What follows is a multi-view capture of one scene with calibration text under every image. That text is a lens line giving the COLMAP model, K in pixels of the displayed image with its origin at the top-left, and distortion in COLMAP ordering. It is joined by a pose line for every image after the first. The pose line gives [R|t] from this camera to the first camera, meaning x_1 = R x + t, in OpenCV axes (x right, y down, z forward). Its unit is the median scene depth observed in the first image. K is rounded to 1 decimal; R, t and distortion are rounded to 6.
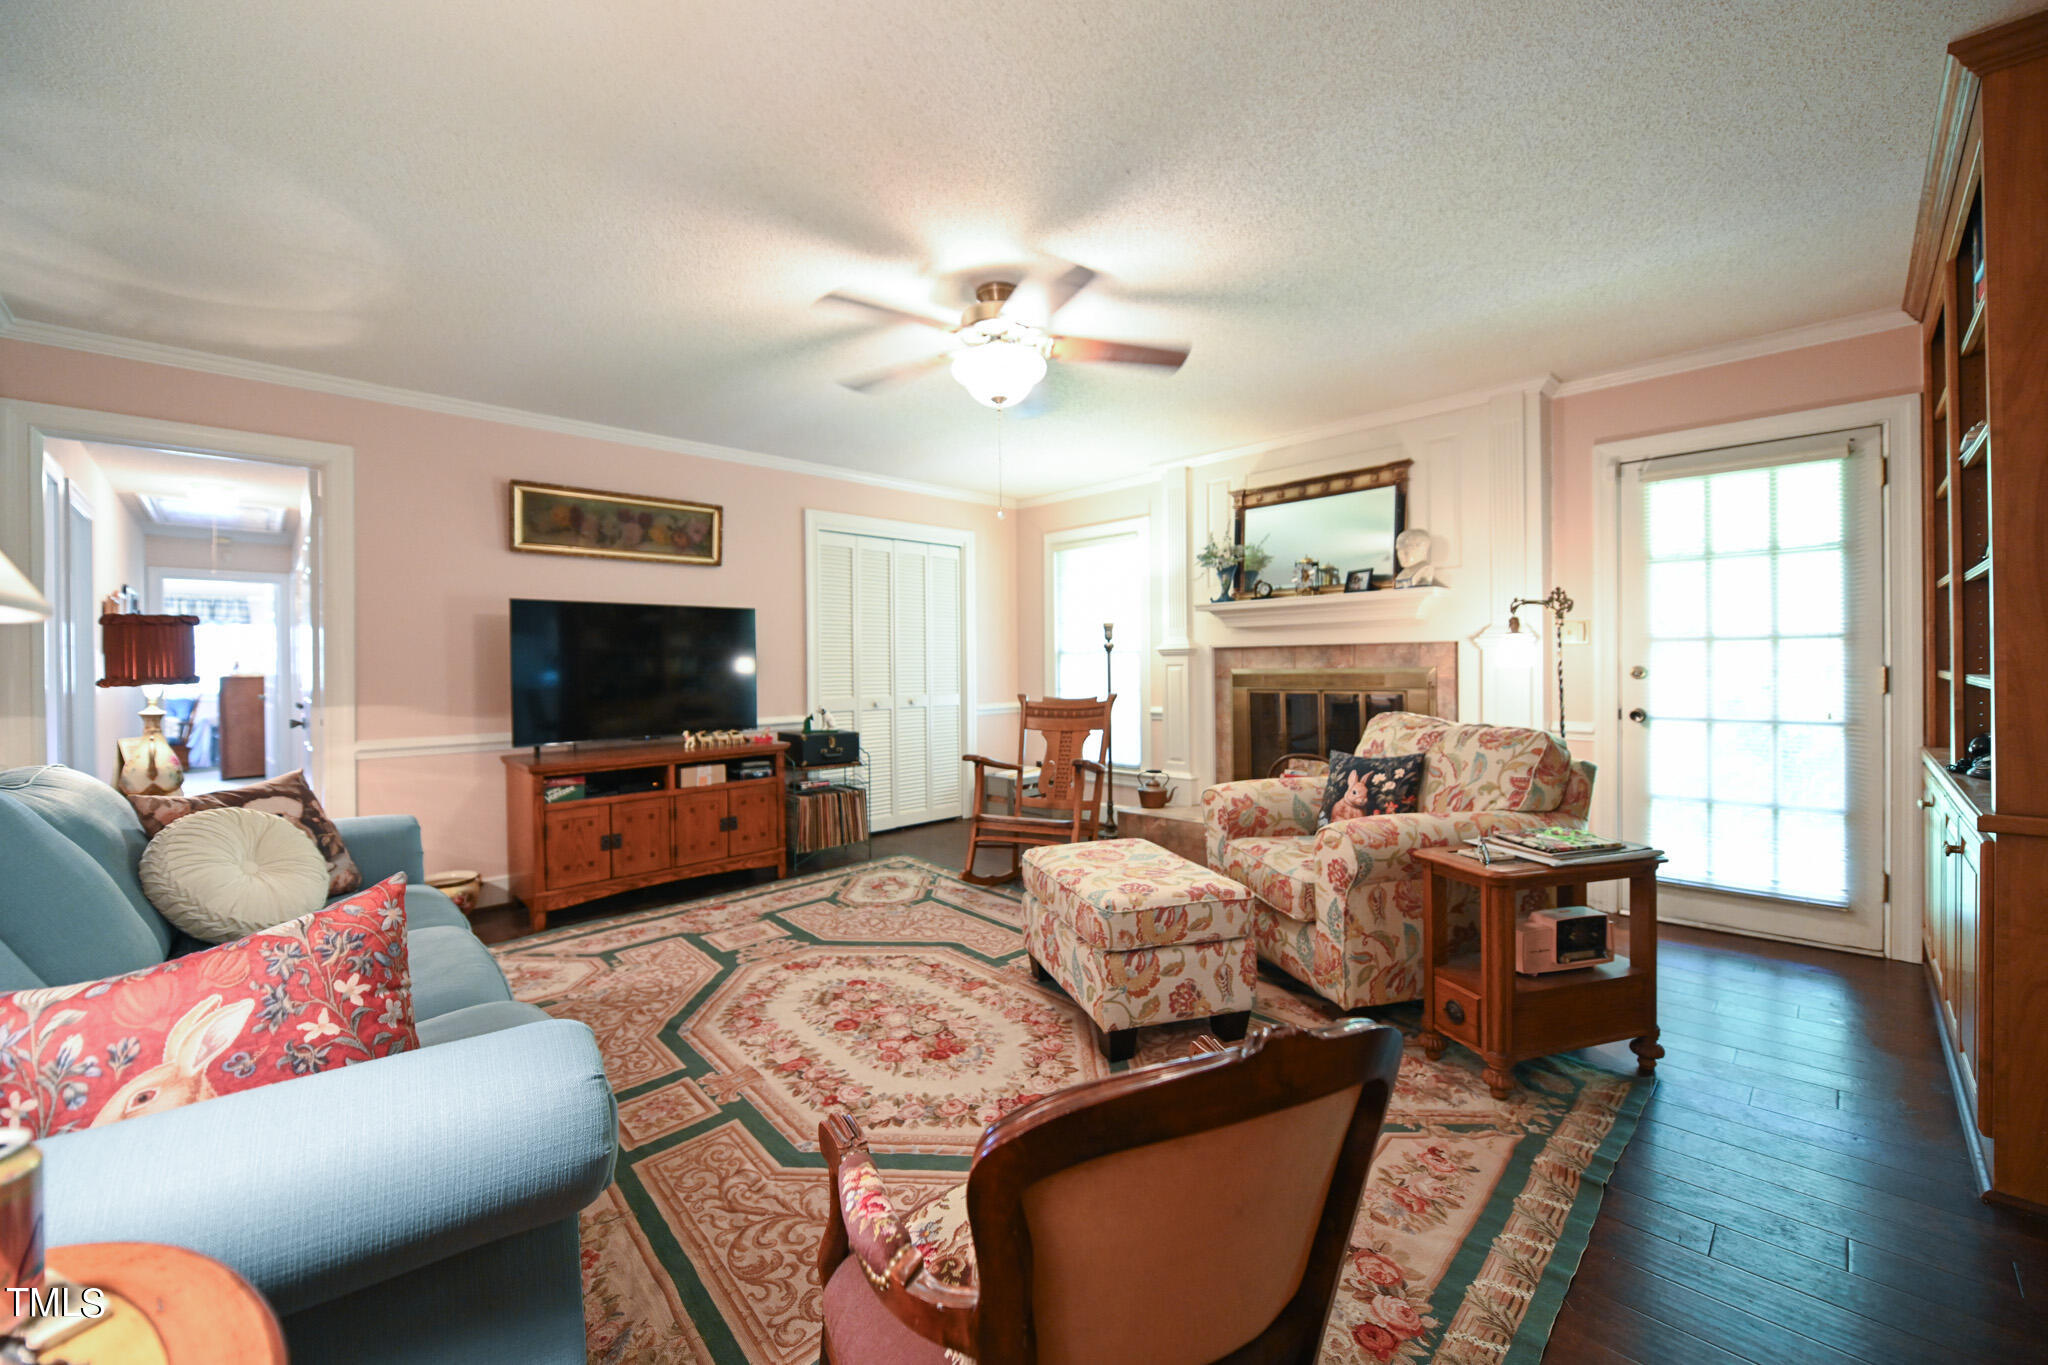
lens RADIAL K [[808.2, 0, 1023.1], [0, 808.2, 669.6], [0, 0, 1]] dist [-0.006886, 0.000046]
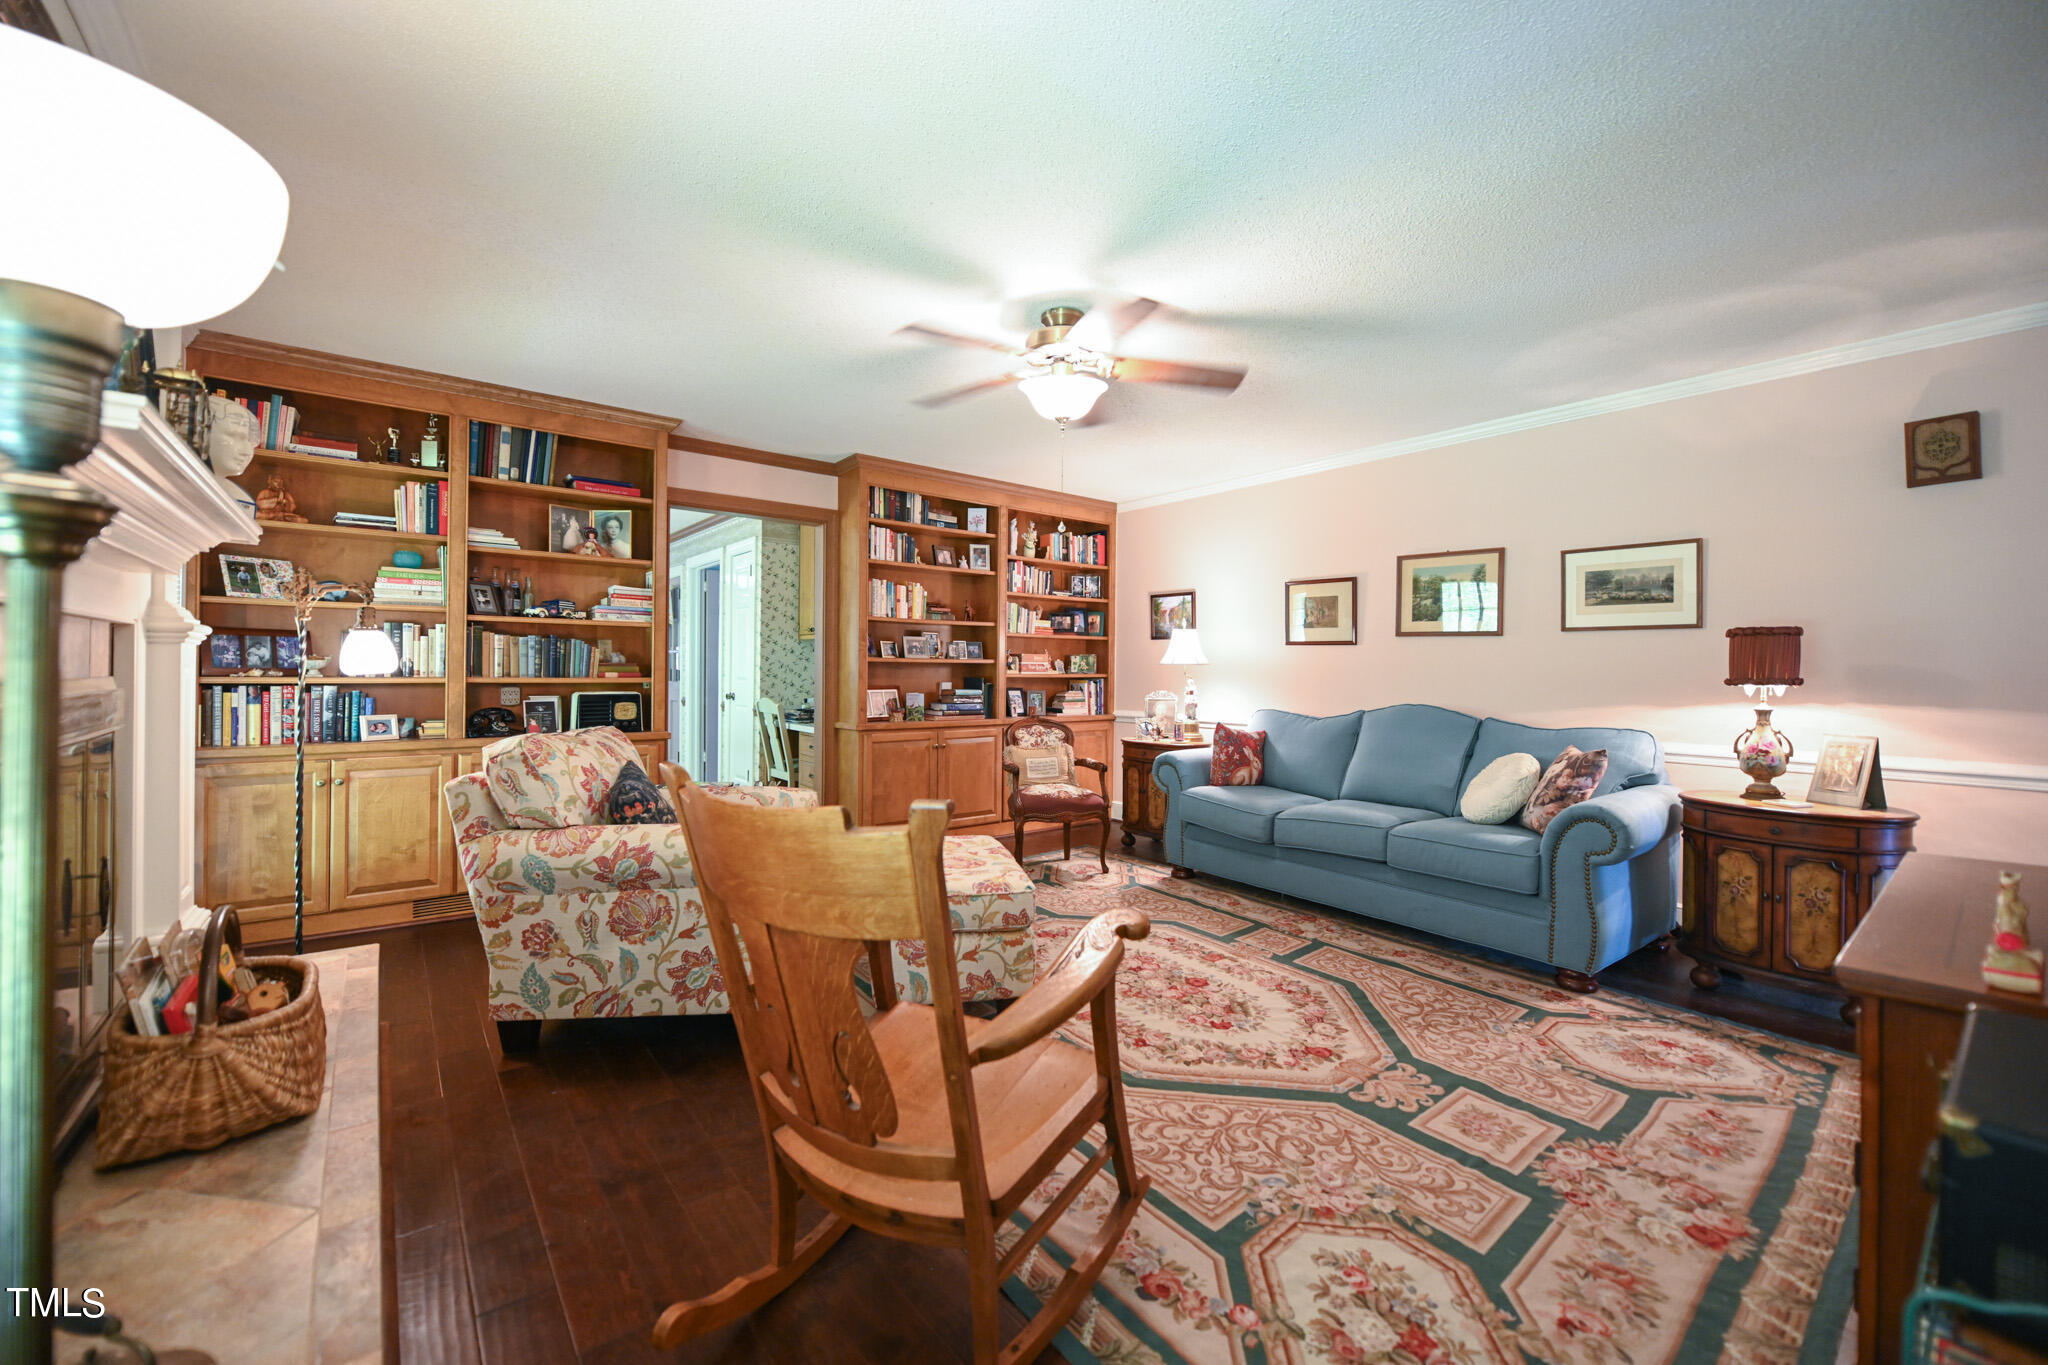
lens RADIAL K [[808.2, 0, 1023.1], [0, 808.2, 669.6], [0, 0, 1]] dist [-0.006886, 0.000046]
pose [[-0.994947, 0.000147, 0.100398, -0.073091], [0.000417, 0.999996, 0.002662, -0.006829], [-0.100397, 0.002691, -0.994944, 1.805539]]
